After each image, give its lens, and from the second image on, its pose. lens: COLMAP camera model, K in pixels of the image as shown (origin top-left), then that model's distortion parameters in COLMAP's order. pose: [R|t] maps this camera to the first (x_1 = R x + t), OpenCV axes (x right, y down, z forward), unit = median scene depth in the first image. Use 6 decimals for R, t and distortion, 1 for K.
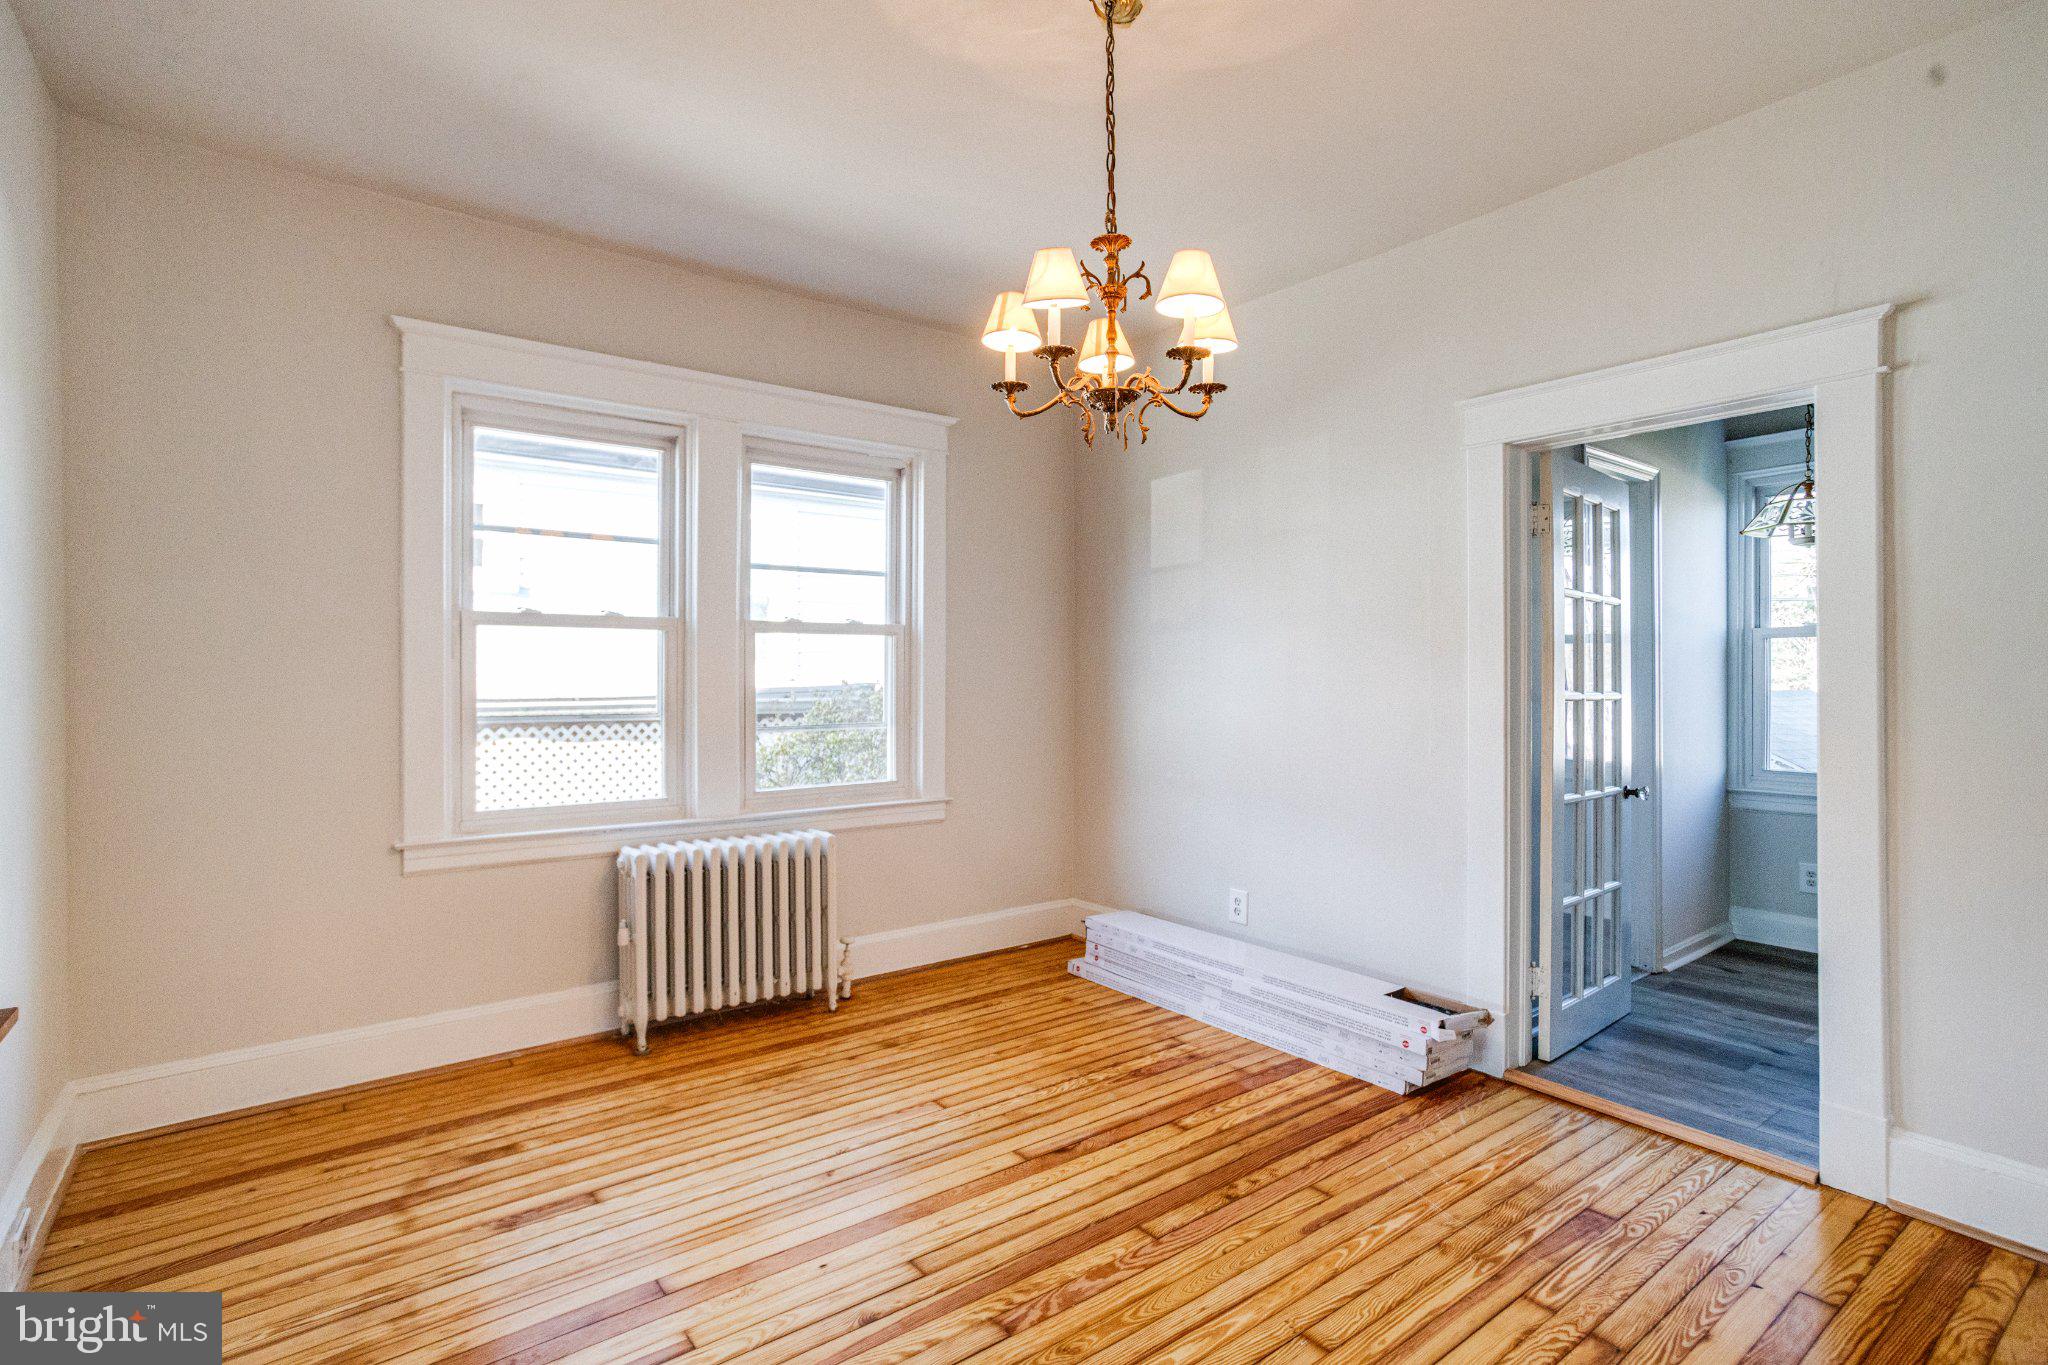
lens RADIAL K [[993.0, 0, 1006.9], [0, 993.0, 680.0], [0, 0, 1]] dist [-0.048288, 0.037008]
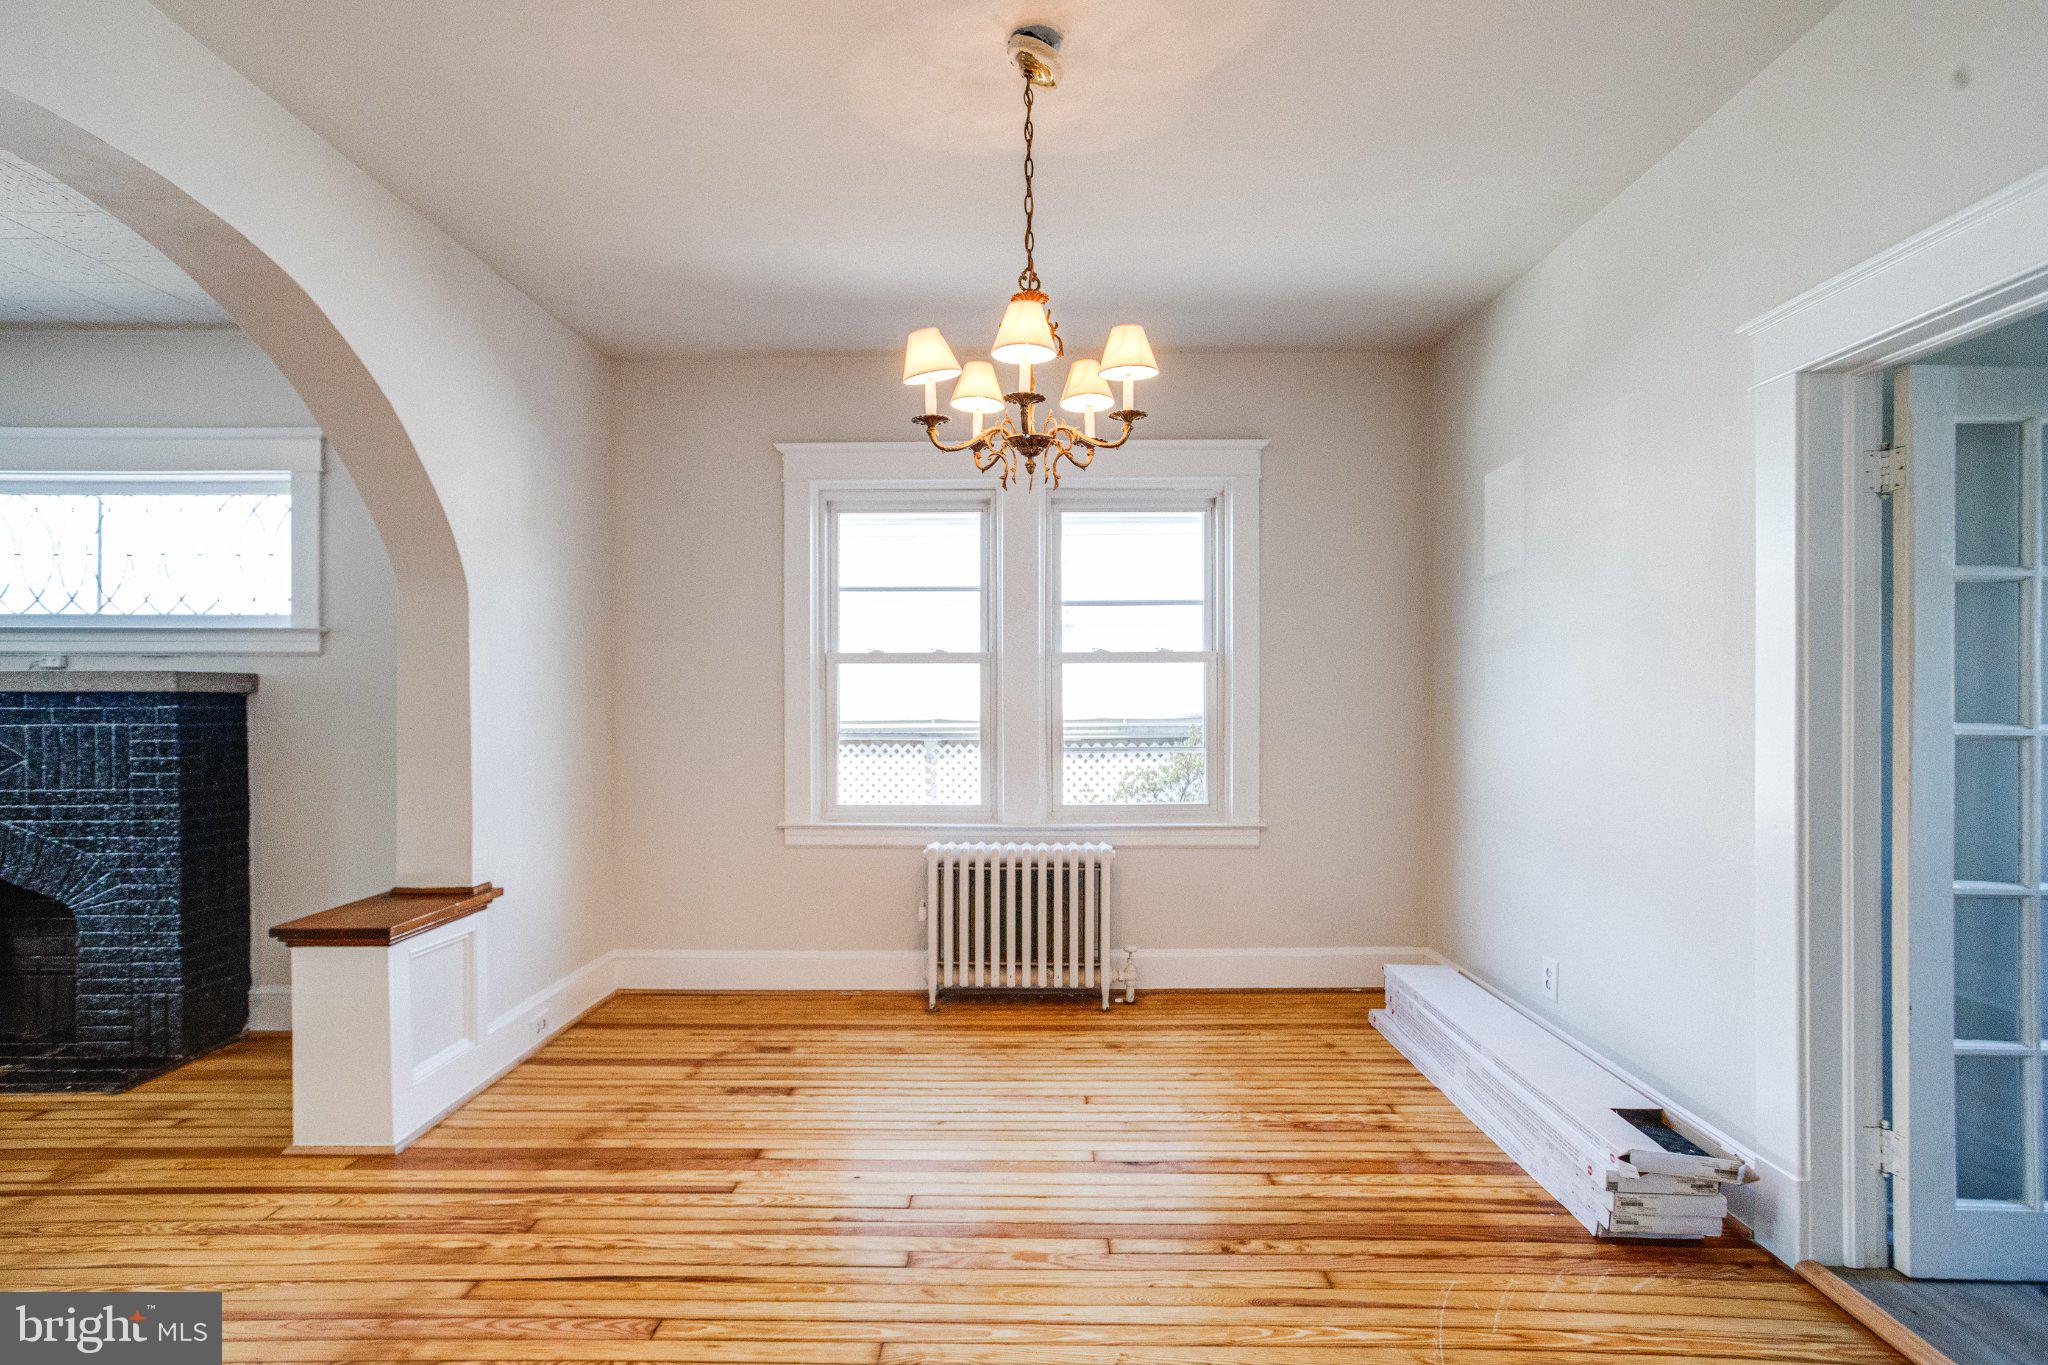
lens RADIAL K [[999.5, 0, 1011.5], [0, 999.5, 706.5], [0, 0, 1]] dist [-0.048342, 0.036736]
pose [[0.786582, 0.001833, -0.617483, 0.480869], [-0.000239, 0.999996, 0.002663, -0.001852], [0.617486, -0.001947, 0.786580, 0.087213]]
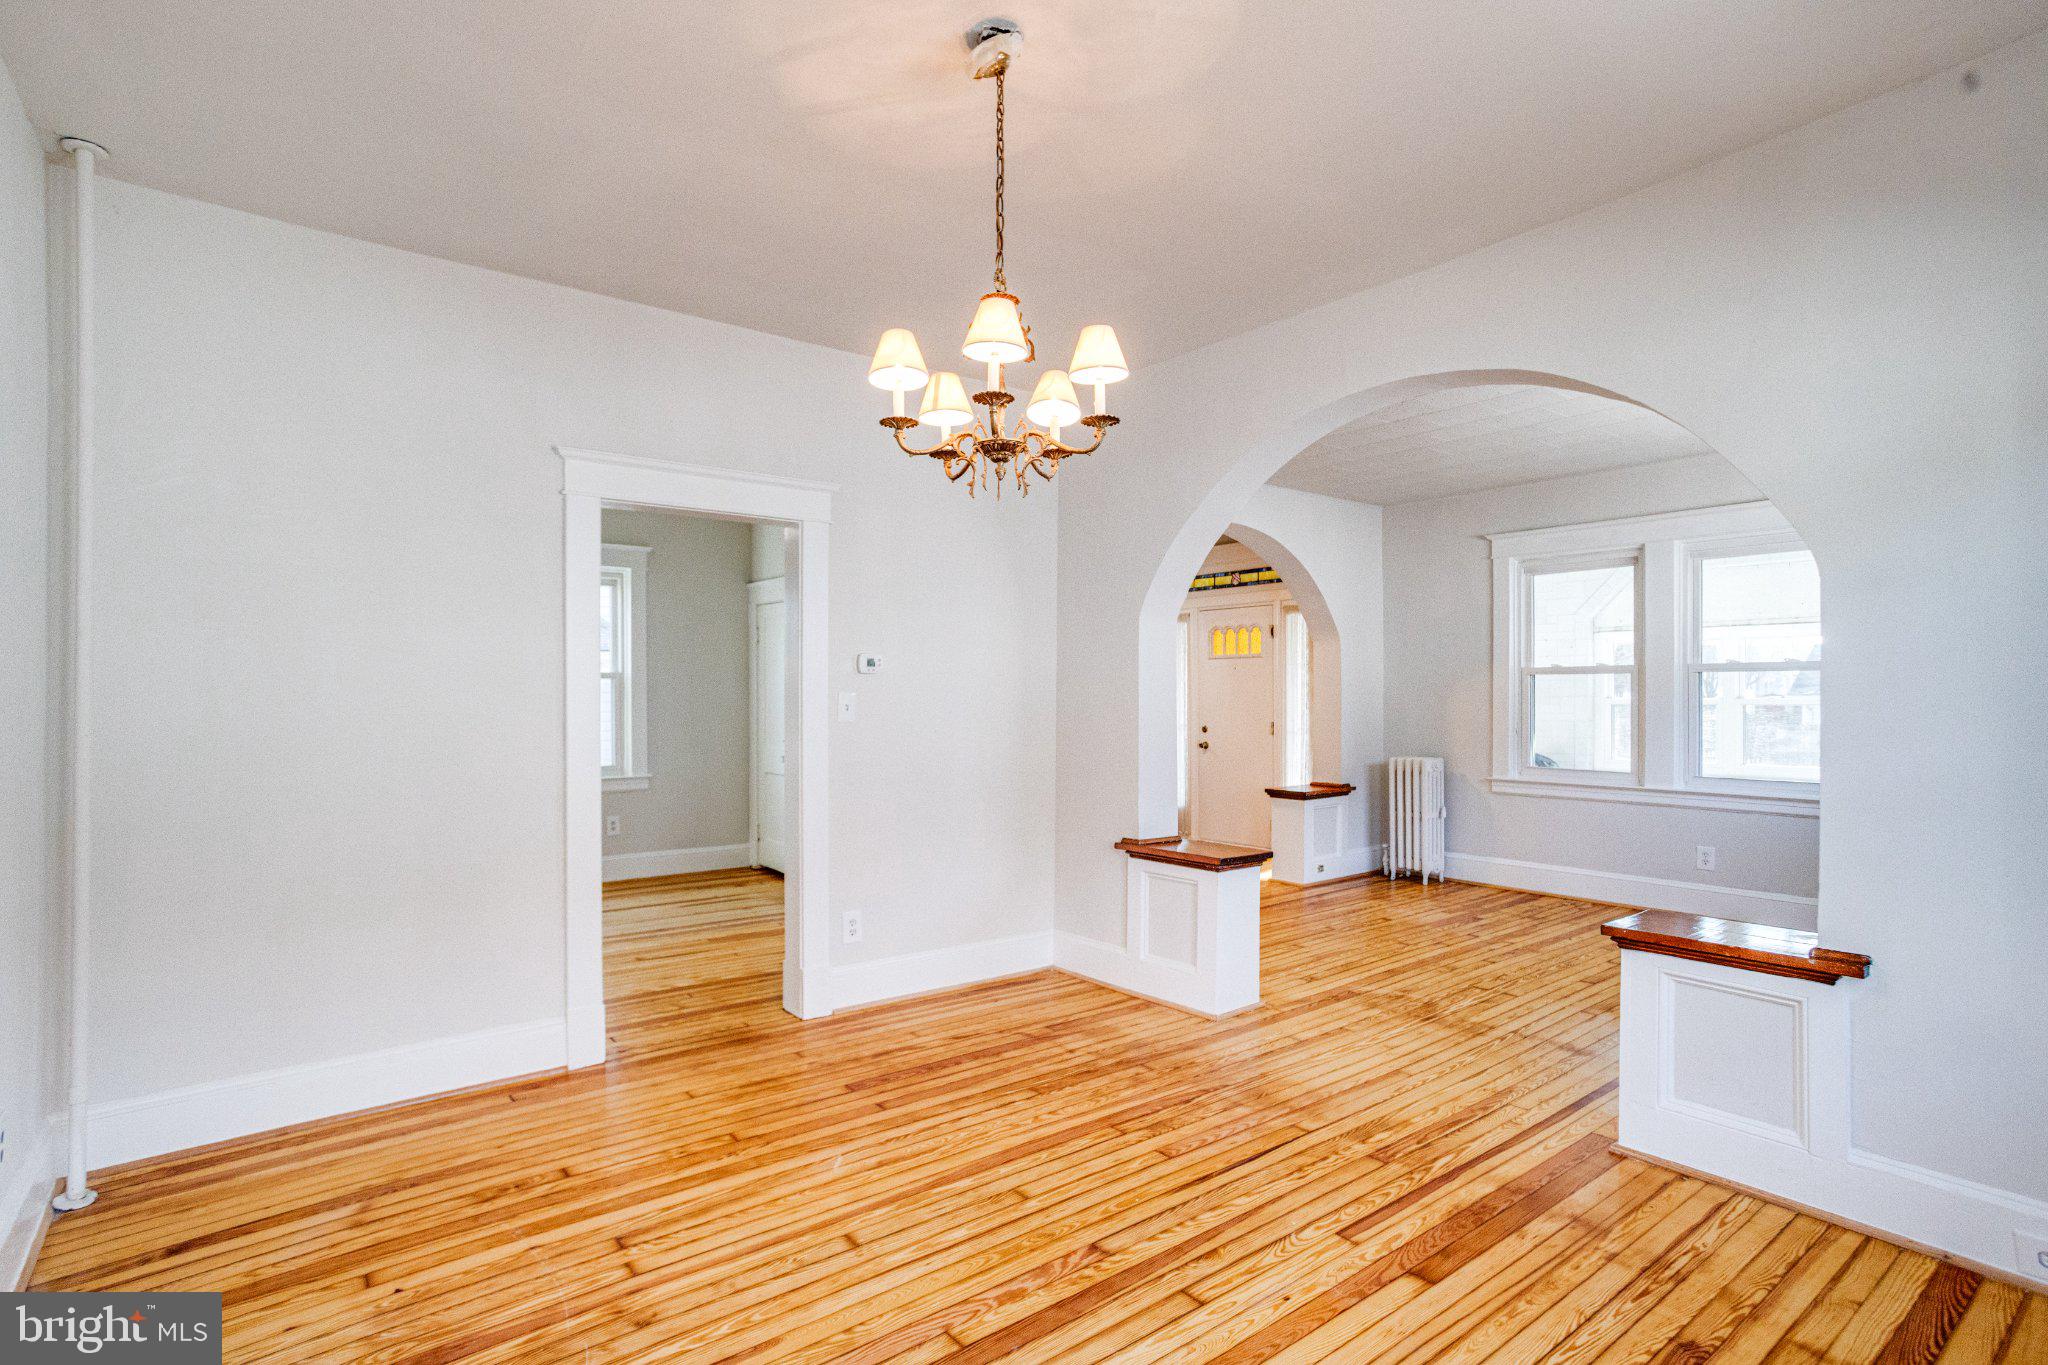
lens RADIAL K [[1004.2, 0, 1010.3], [0, 1004.2, 697.1], [0, 0, 1]] dist [-0.047214, 0.040388]
pose [[-0.999947, 0.004379, -0.009280, 0.067328], [0.004353, 0.999986, 0.002868, -0.016774], [0.009292, 0.002828, -0.999953, 1.309551]]
